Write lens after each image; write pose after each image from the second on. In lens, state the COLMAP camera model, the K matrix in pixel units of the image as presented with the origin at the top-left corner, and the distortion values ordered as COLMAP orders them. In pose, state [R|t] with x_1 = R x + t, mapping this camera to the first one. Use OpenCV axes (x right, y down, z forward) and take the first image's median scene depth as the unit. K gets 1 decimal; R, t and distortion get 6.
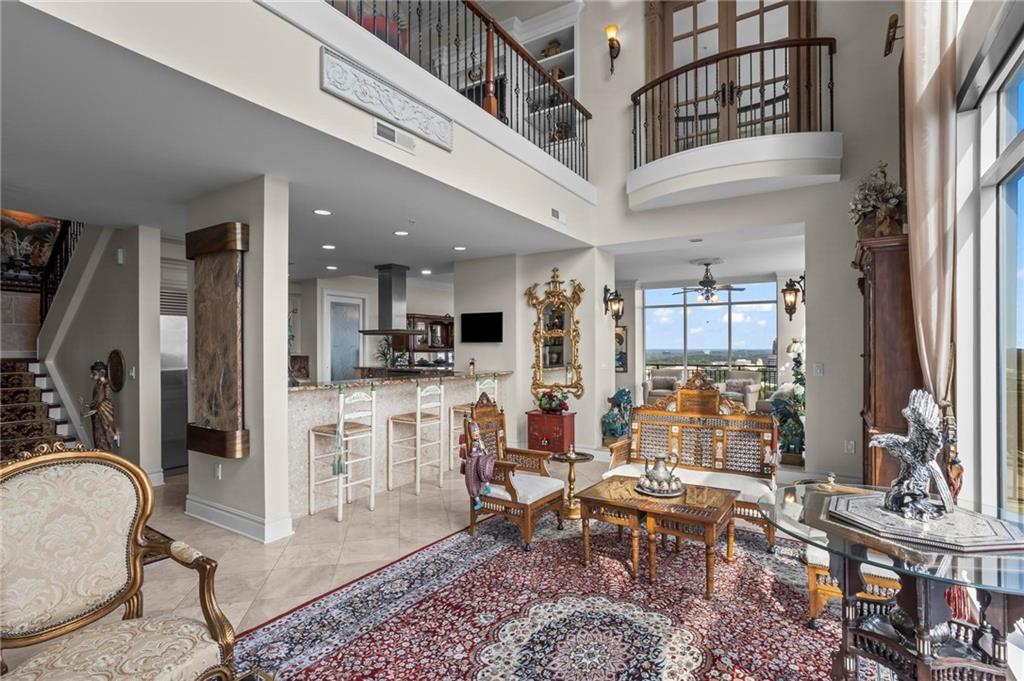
lens RADIAL K [[498.6, 0, 508.7], [0, 498.6, 351.5], [0, 0, 1]] dist [-0.047983, 0.025161]
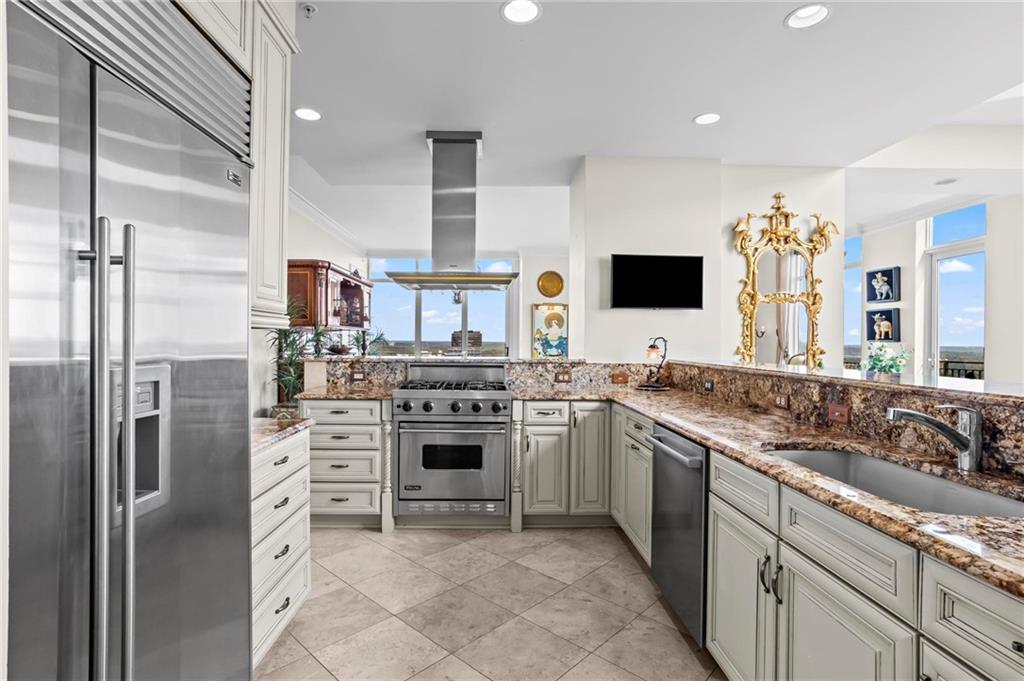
lens RADIAL K [[498.6, 0, 493.1], [0, 498.6, 341.2], [0, 0, 1]] dist [-0.047983, 0.025161]
pose [[0.833387, 0.008839, 0.552620, -0.517730], [-0.007016, 0.999961, -0.005414, 0.021848], [-0.552646, 0.000635, 0.833416, 0.659031]]
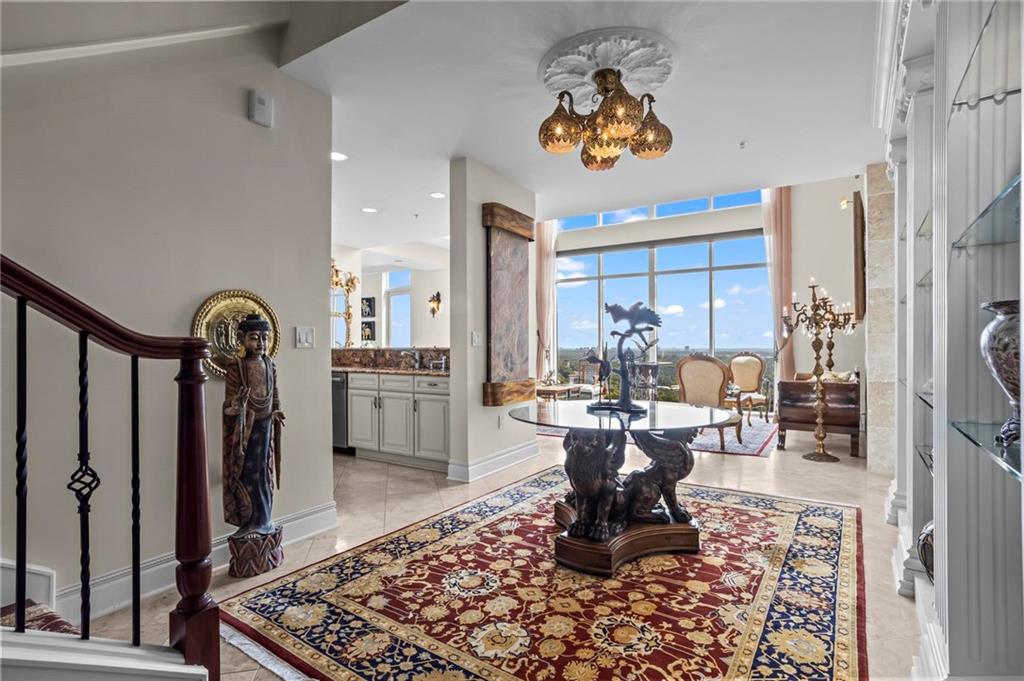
lens RADIAL K [[498.6, 0, 507.8], [0, 498.6, 342.6], [0, 0, 1]] dist [-0.047983, 0.025161]
pose [[-0.014790, 0.012531, 0.999812, -1.006307], [0.008767, 0.999885, -0.012402, 0.043505], [-0.999852, 0.008582, -0.014899, 0.591006]]
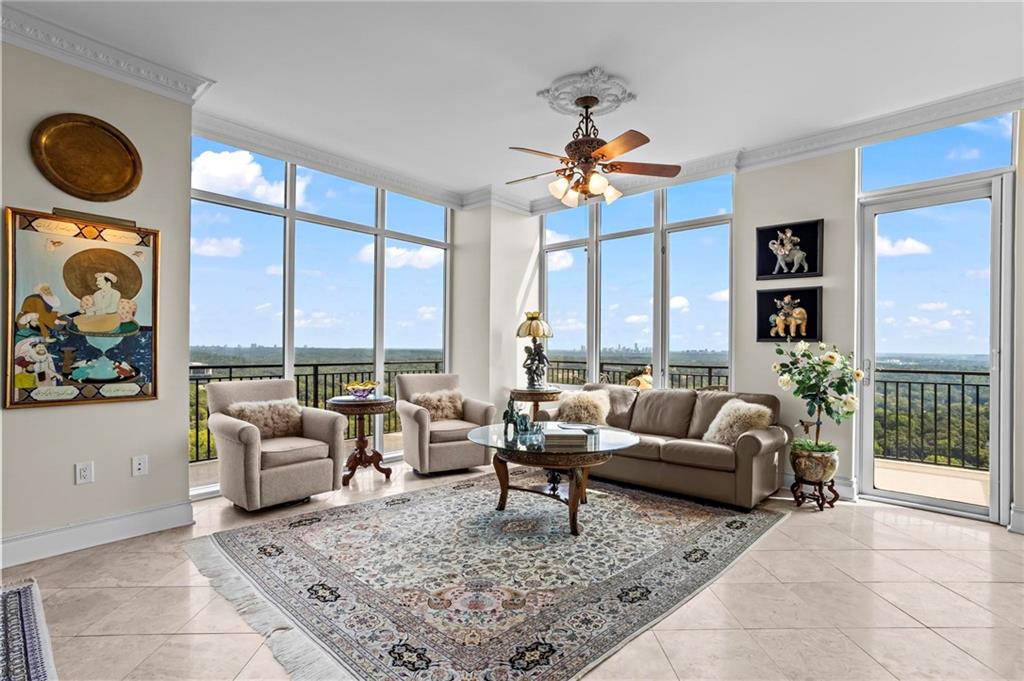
lens RADIAL K [[498.6, 0, 517.6], [0, 498.6, 344.5], [0, 0, 1]] dist [-0.047983, 0.025161]
pose [[0.171342, 0.007464, 0.985183, 0.008179], [-0.004224, 0.999968, -0.006842, 0.021320], [-0.985203, -0.002989, 0.171368, 1.263439]]
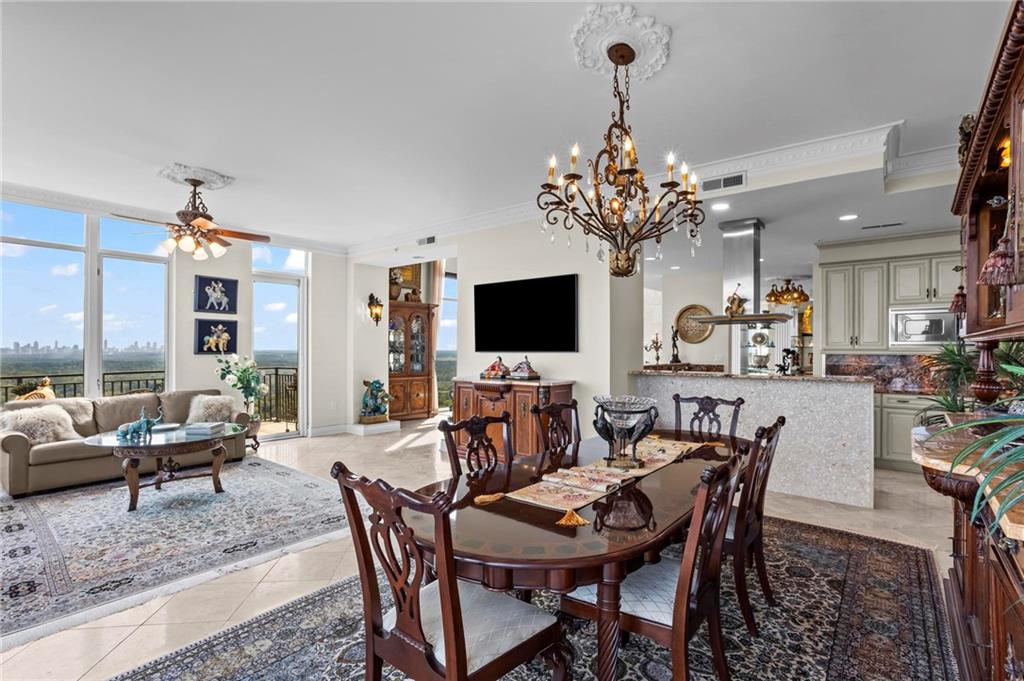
lens RADIAL K [[498.6, 0, 509.6], [0, 498.6, 344.8], [0, 0, 1]] dist [-0.047983, 0.025161]
pose [[-0.994564, 0.001718, 0.104110, 0.014574], [0.001517, 0.999997, -0.002009, -0.002452], [-0.104113, -0.001840, -0.994564, 1.903723]]
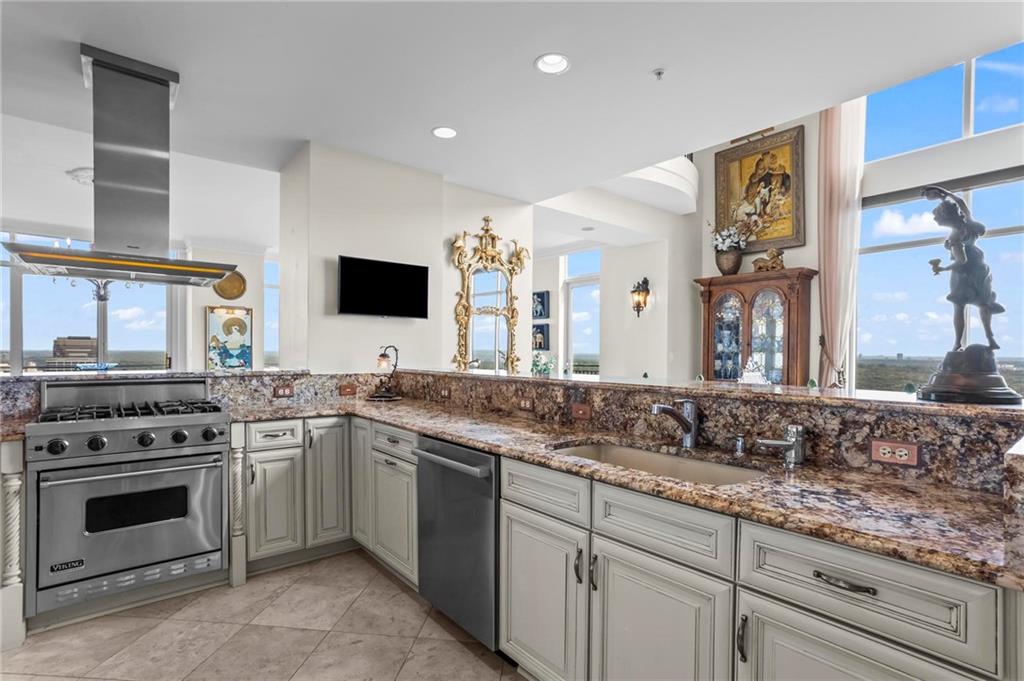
lens RADIAL K [[498.6, 0, 504.4], [0, 498.6, 357.2], [0, 0, 1]] dist [-0.047983, 0.025161]
pose [[0.315841, -0.005118, 0.948798, -0.529822], [-0.002003, 0.999980, 0.006061, 0.021967], [-0.948810, -0.003815, 0.315824, 0.728229]]
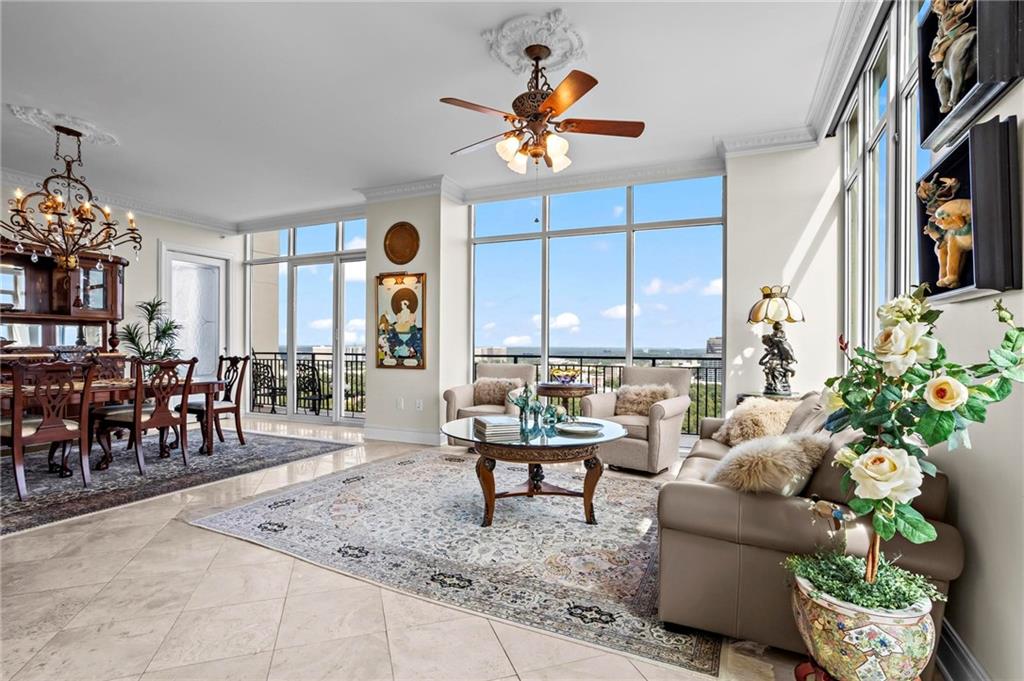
lens RADIAL K [[498.6, 0, 506.6], [0, 498.6, 347.5], [0, 0, 1]] dist [-0.047983, 0.025161]
pose [[0.993170, 0.007808, 0.116415, 0.436614], [-0.007504, 0.999967, -0.003046, 0.036755], [-0.116435, 0.002152, 0.993196, 0.849766]]
